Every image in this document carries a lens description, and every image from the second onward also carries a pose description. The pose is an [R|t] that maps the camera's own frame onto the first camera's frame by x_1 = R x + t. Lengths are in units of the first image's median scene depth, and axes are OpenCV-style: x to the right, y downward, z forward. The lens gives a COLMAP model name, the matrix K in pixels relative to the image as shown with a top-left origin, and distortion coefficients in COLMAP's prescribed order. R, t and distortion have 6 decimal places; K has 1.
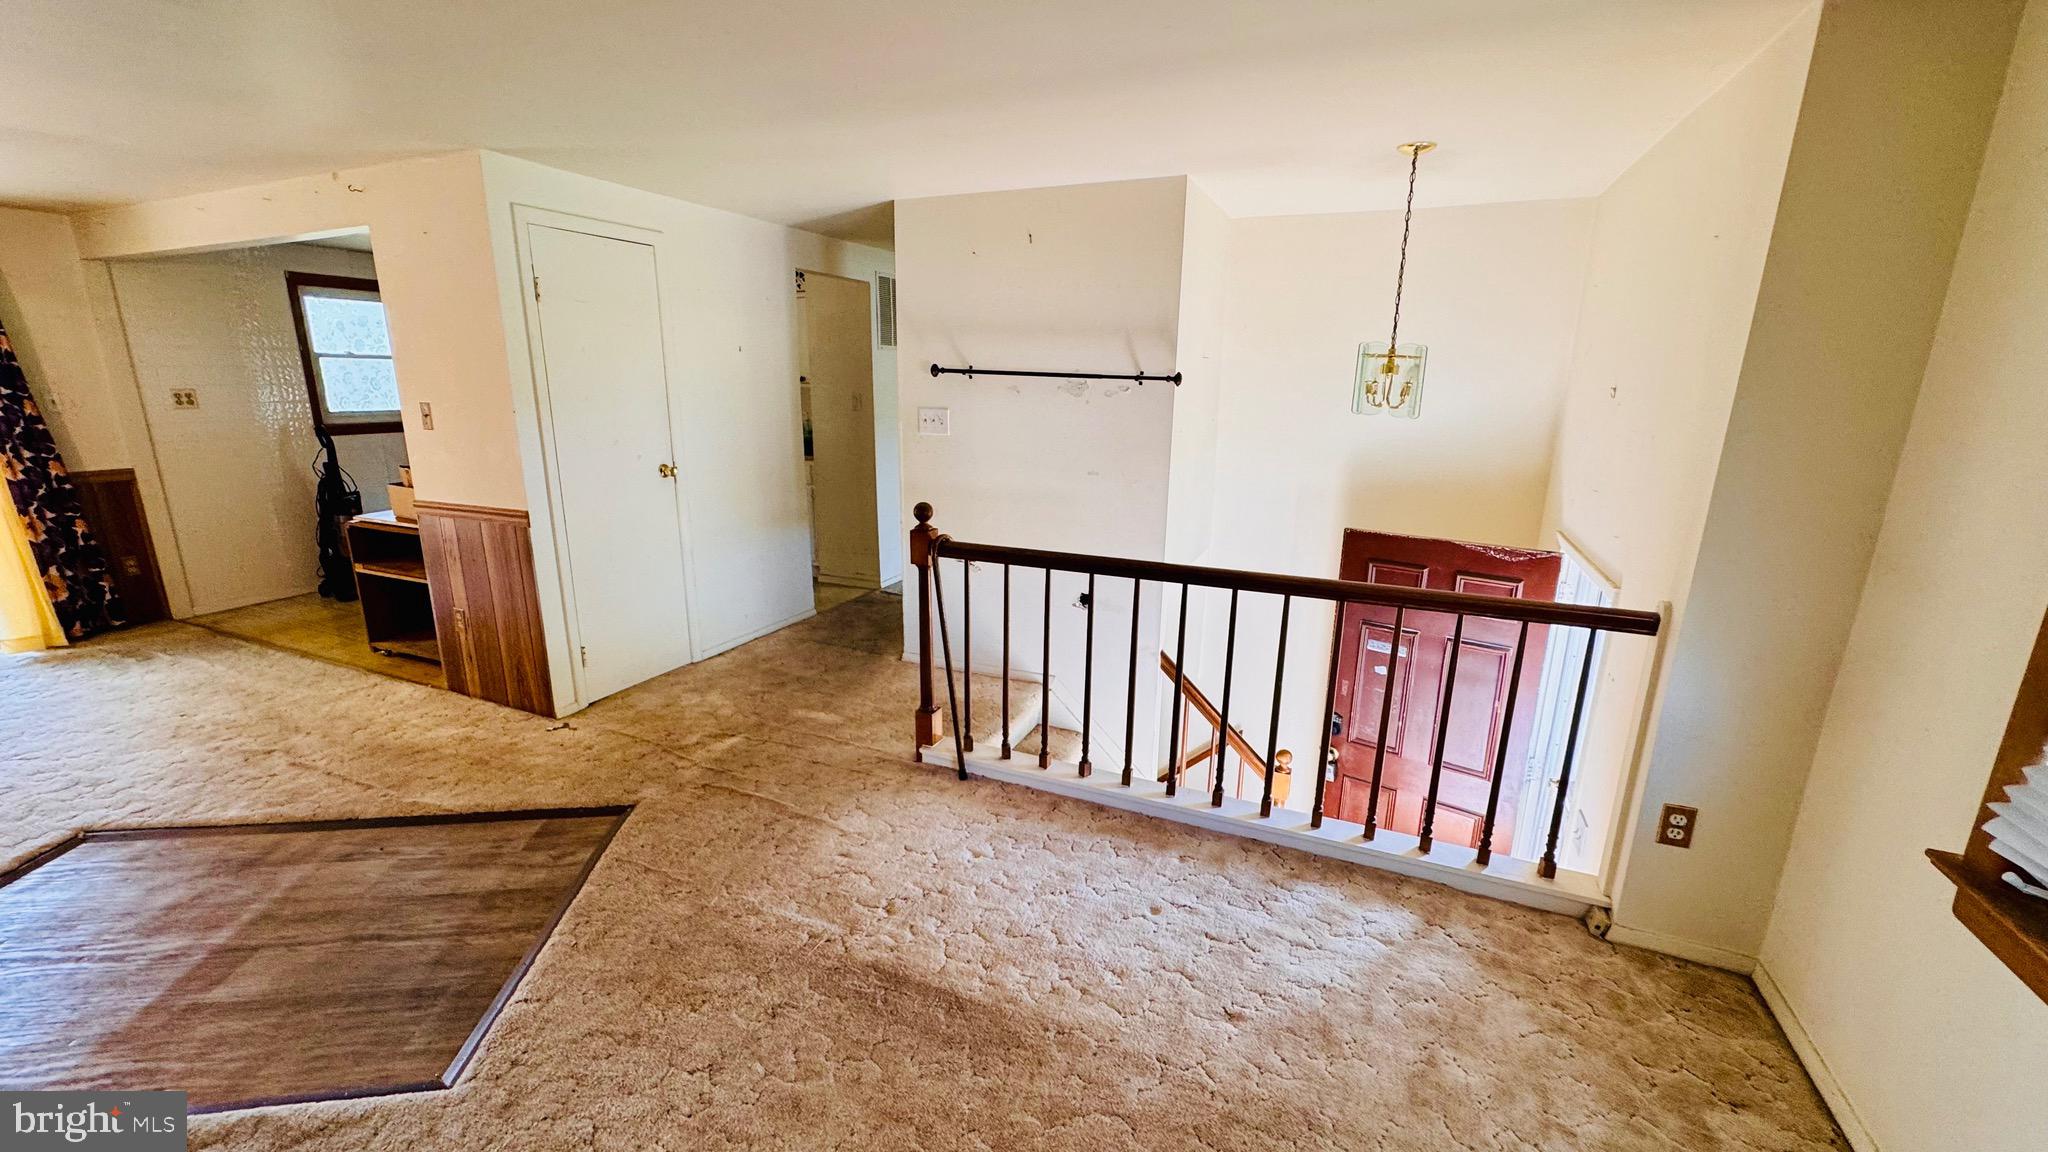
lens RADIAL K [[808.8, 0, 1028.0], [0, 808.8, 576.2], [0, 0, 1]] dist [-0.001037, -0.000571]
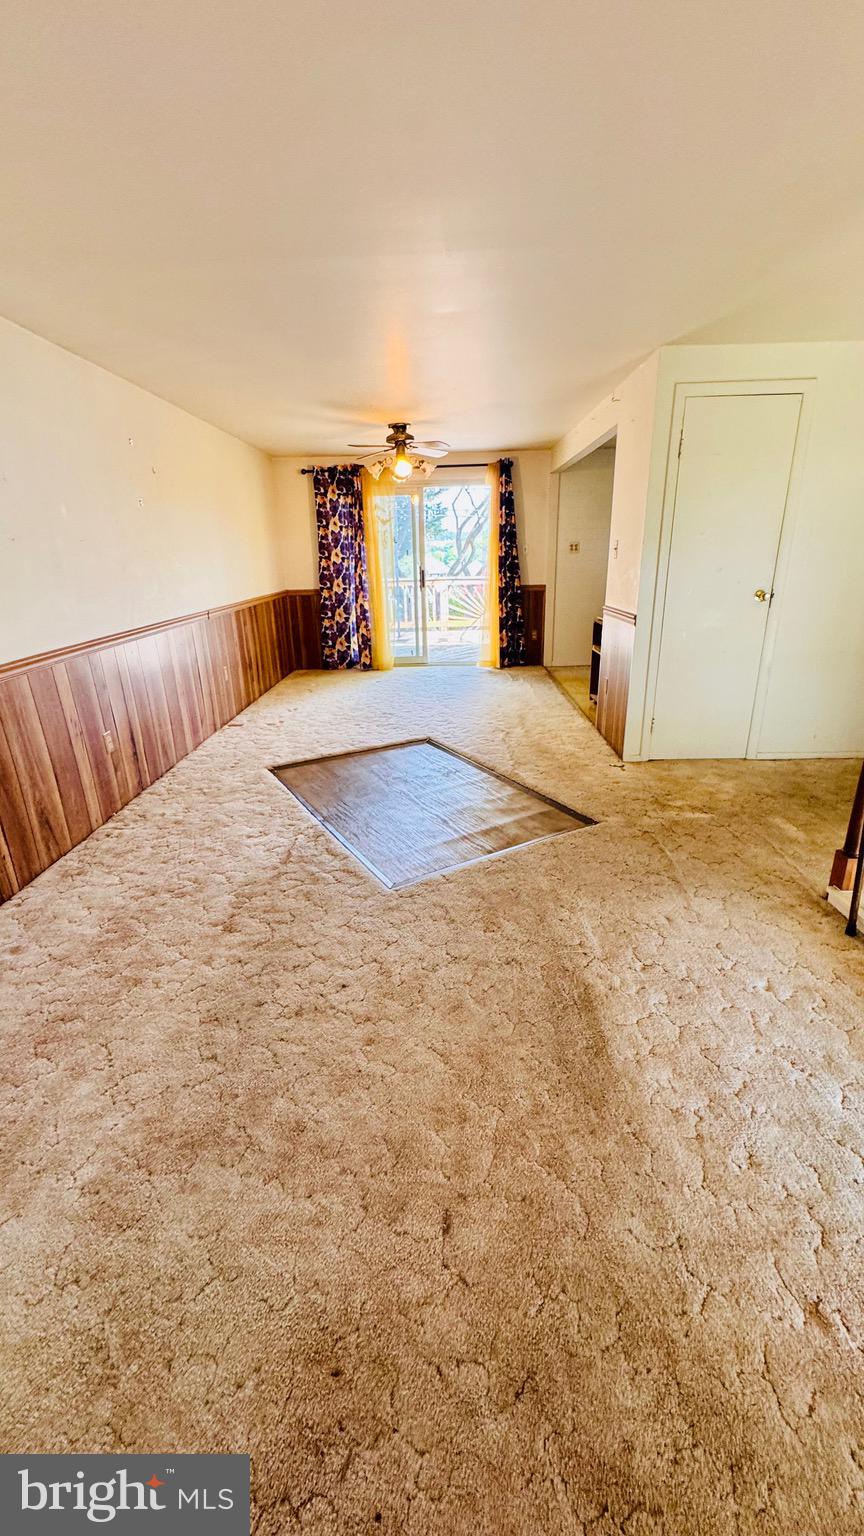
lens RADIAL K [[606.6, 0, 434.1], [0, 606.6, 769.9], [0, 0, 1]] dist [-0.001037, -0.000571]
pose [[0.389536, 0.296095, -0.872118, 0.272107], [-0.194059, 0.952042, 0.236553, -0.003558], [0.900335, 0.077096, 0.428314, 0.235754]]
